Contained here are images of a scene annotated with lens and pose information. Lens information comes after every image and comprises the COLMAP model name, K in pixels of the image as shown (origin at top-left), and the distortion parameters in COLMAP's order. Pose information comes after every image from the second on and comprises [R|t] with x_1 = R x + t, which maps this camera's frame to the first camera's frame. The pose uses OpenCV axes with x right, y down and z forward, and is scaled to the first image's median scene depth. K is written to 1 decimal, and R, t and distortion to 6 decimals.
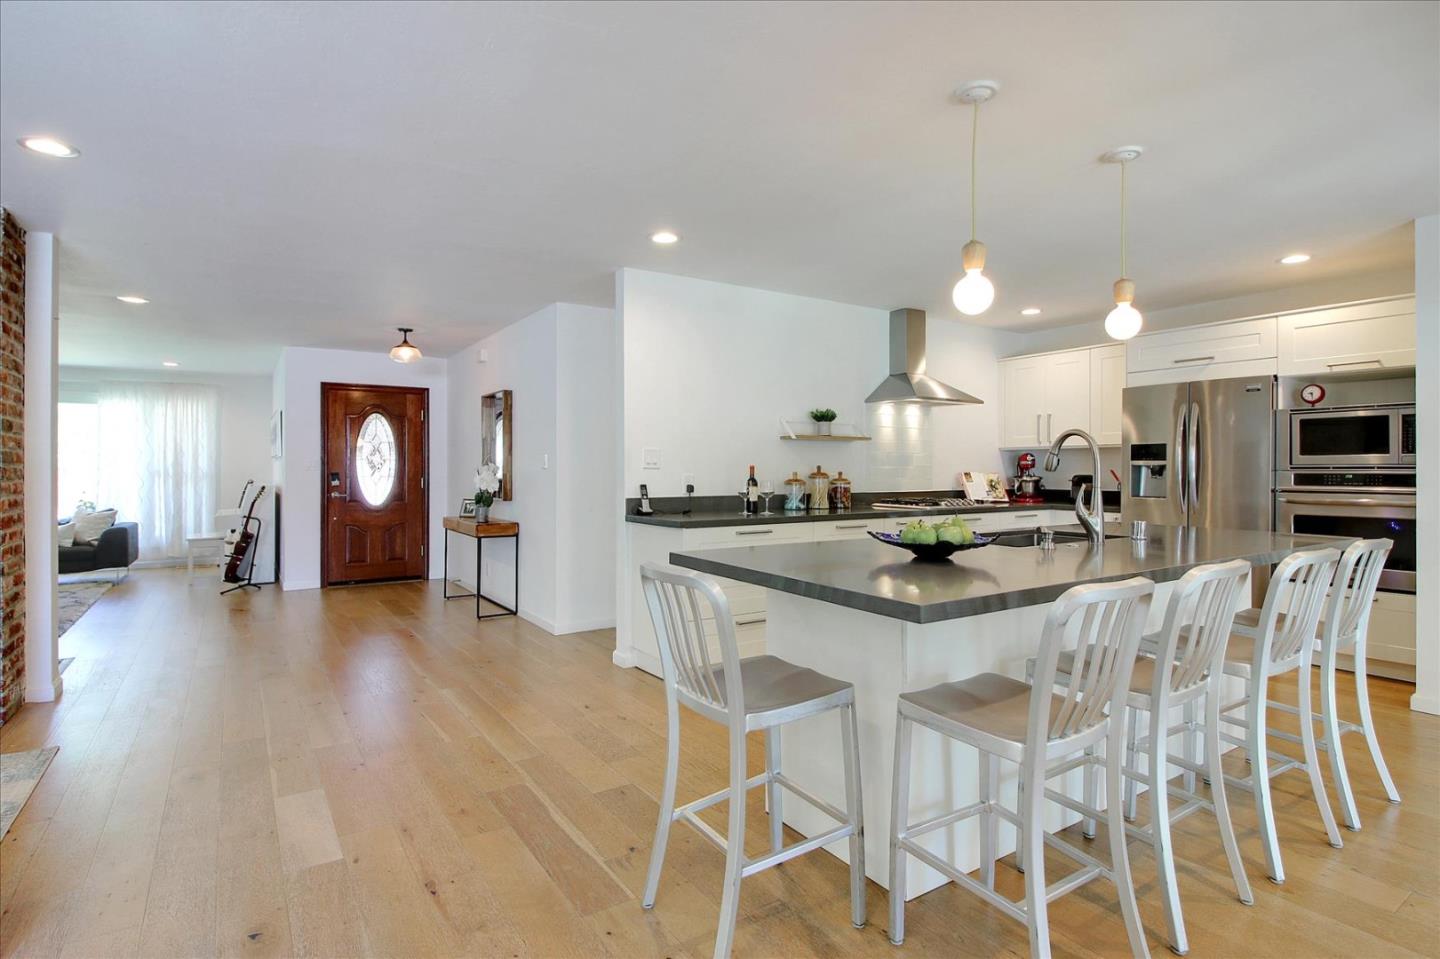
lens RADIAL K [[747.8, 0, 735.7], [0, 747.8, 476.1], [0, 0, 1]] dist [-0.000755, -0.016136]
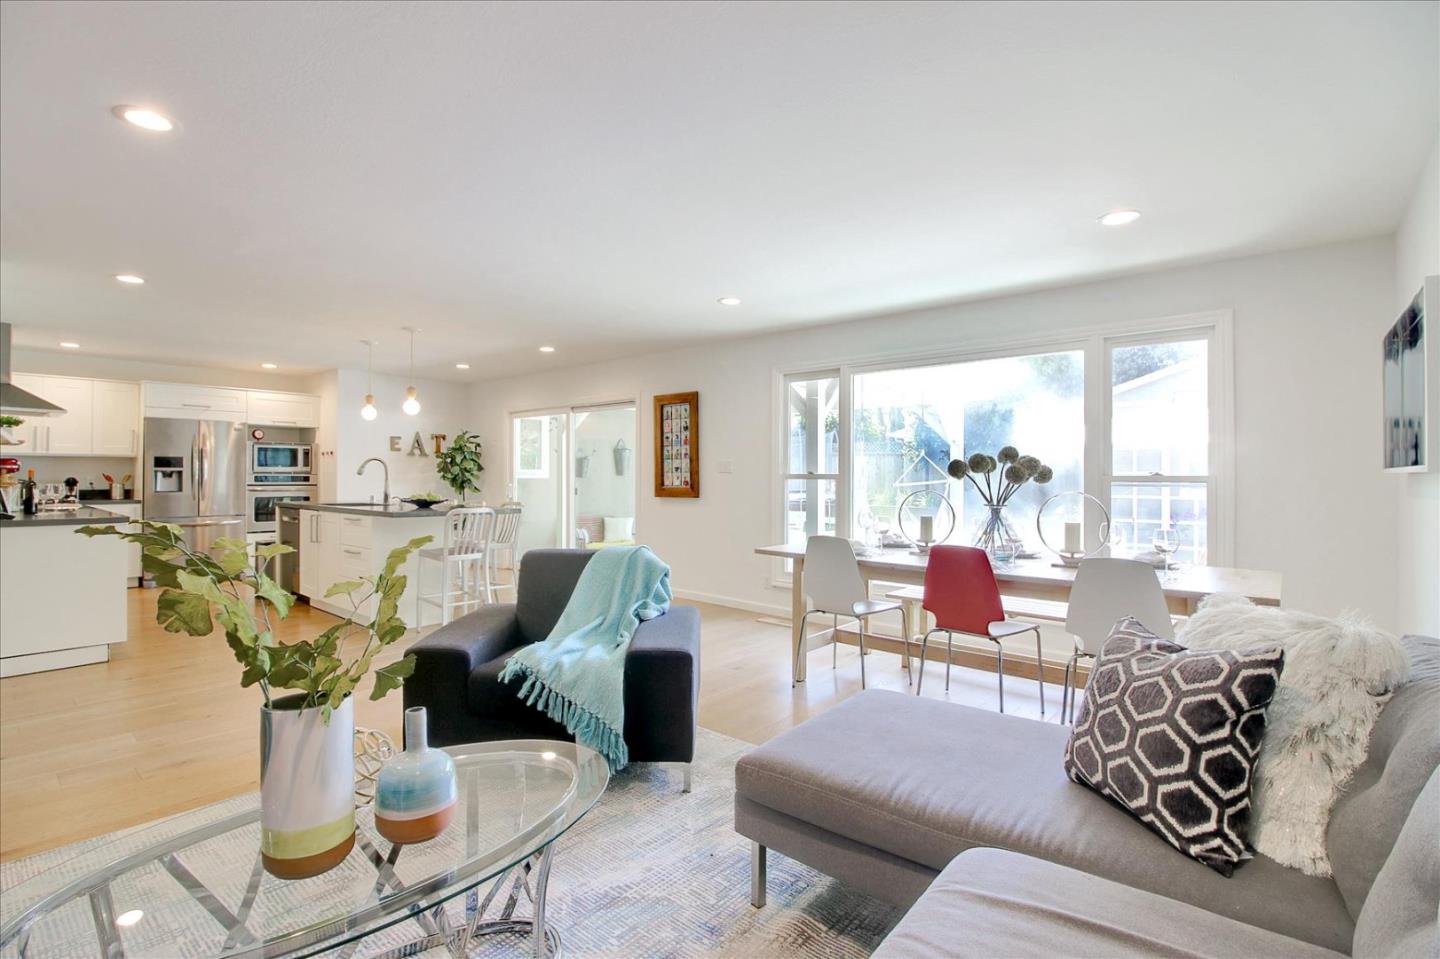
lens RADIAL K [[691.0, 0, 719.9], [0, 691.0, 470.3], [0, 0, 1]] dist [-0.000294, -0.016535]
pose [[-0.274069, 0.007815, 0.961678, -1.082069], [0.005720, 0.999963, -0.006495, 0.000362], [-0.961693, 0.003721, -0.274104, 0.295469]]
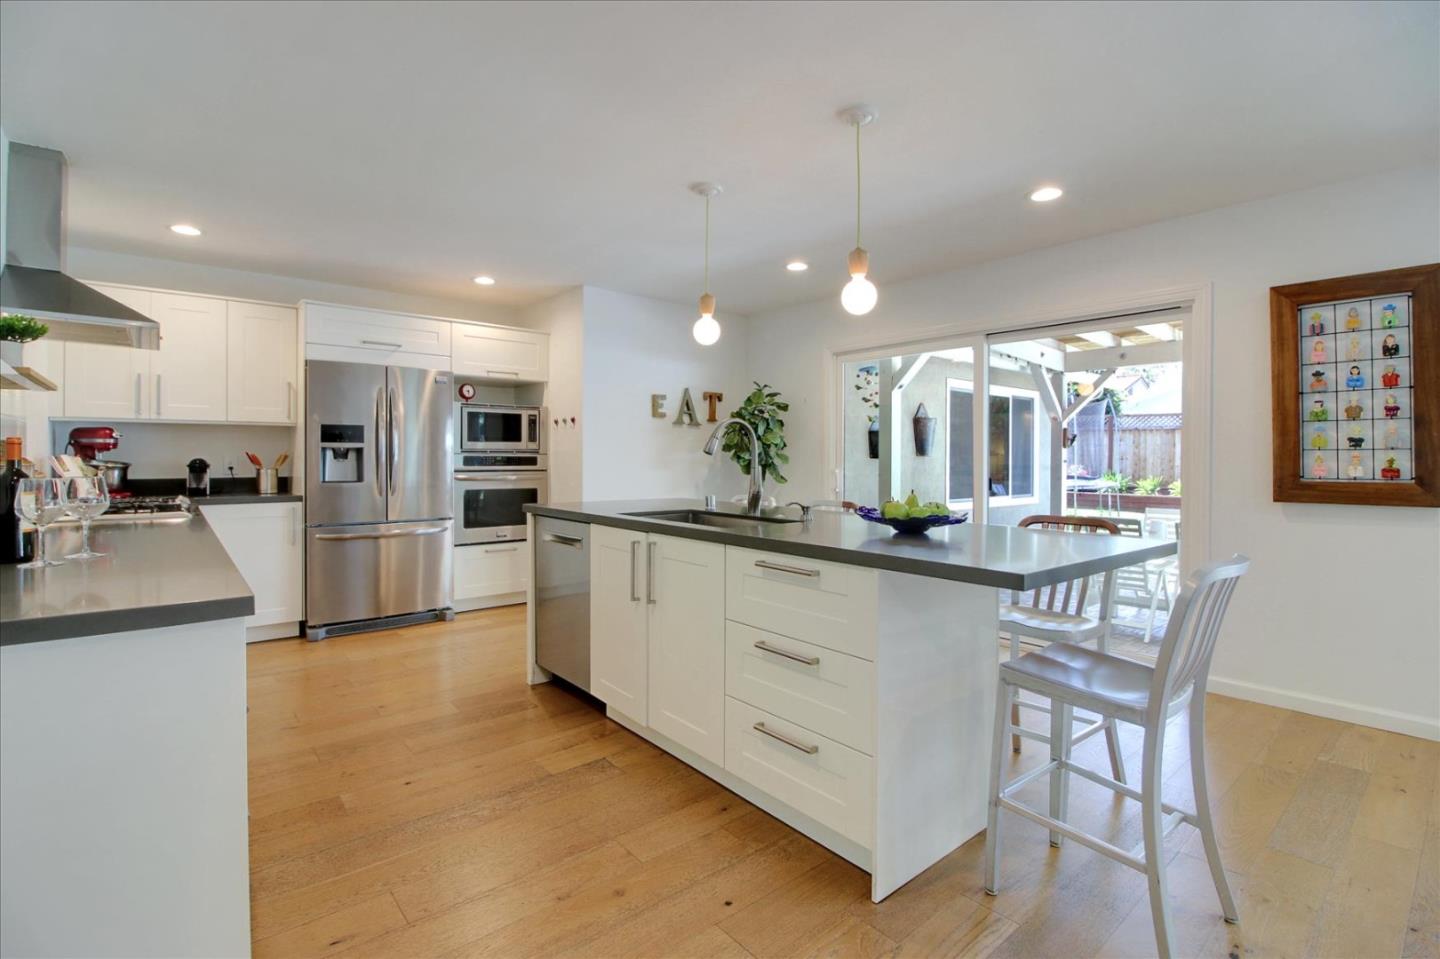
lens RADIAL K [[690.6, 0, 702.3], [0, 690.6, 463.5], [0, 0, 1]] dist [0.000293, -0.011306]
pose [[-0.092300, -0.010967, 0.995671, -0.340147], [0.004330, 0.999925, 0.011415, -0.002481], [-0.995722, 0.005365, -0.092245, 0.620045]]
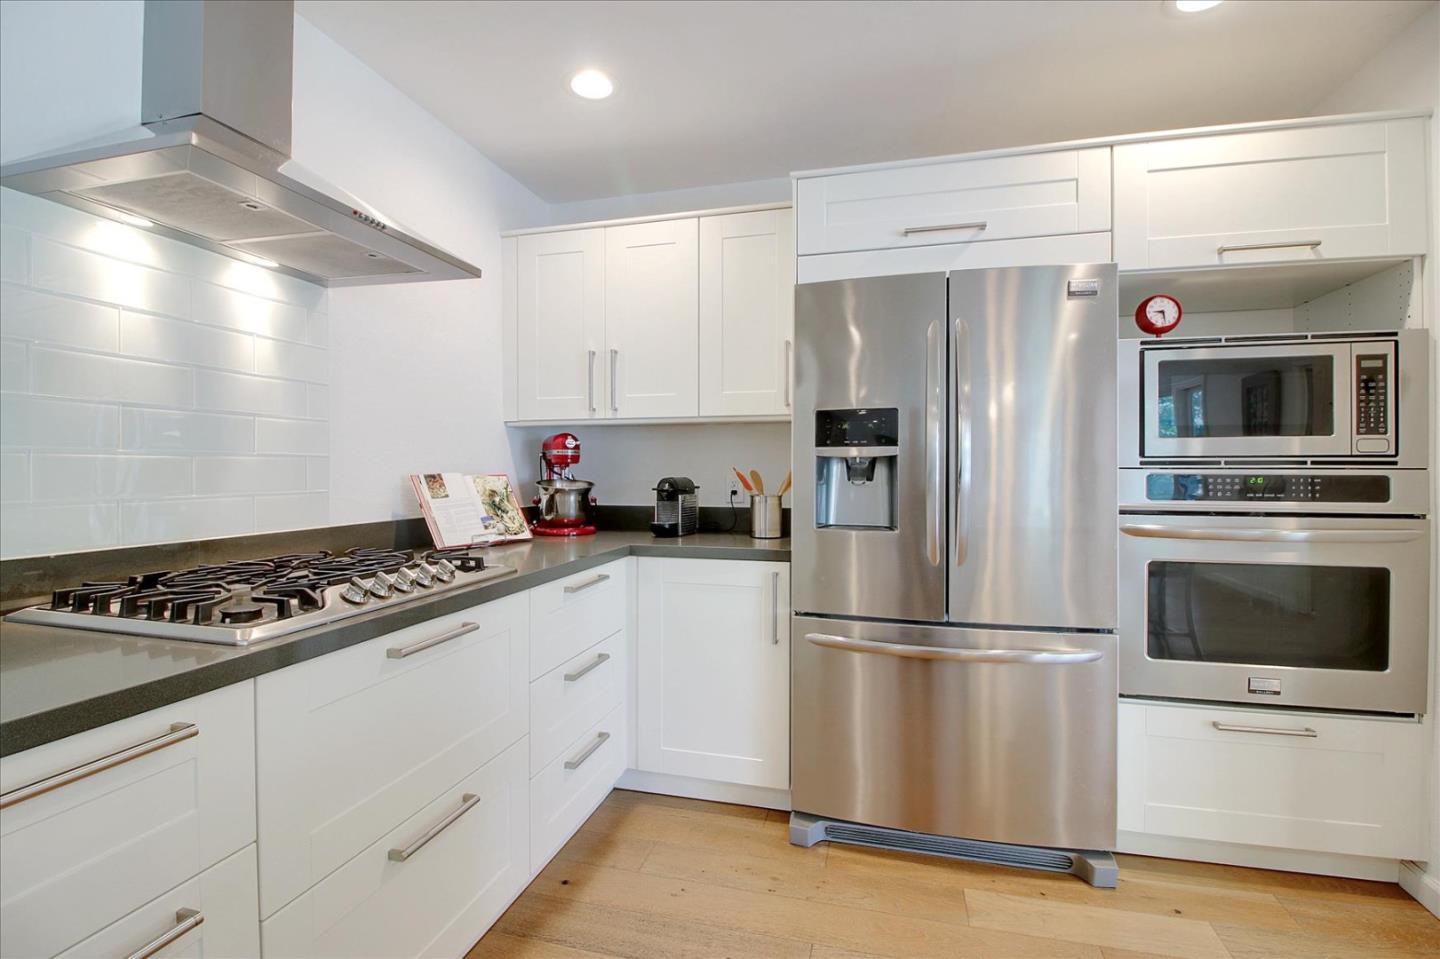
lens RADIAL K [[663.1, 0, 718.5], [0, 663.1, 469.9], [0, 0, 1]] dist [0.005439, -0.009111]
pose [[0.761596, -0.002475, 0.648048, 0.228530], [0.005649, 0.999980, -0.002819, -0.005935], [-0.648028, 0.005808, 0.761595, 0.736156]]
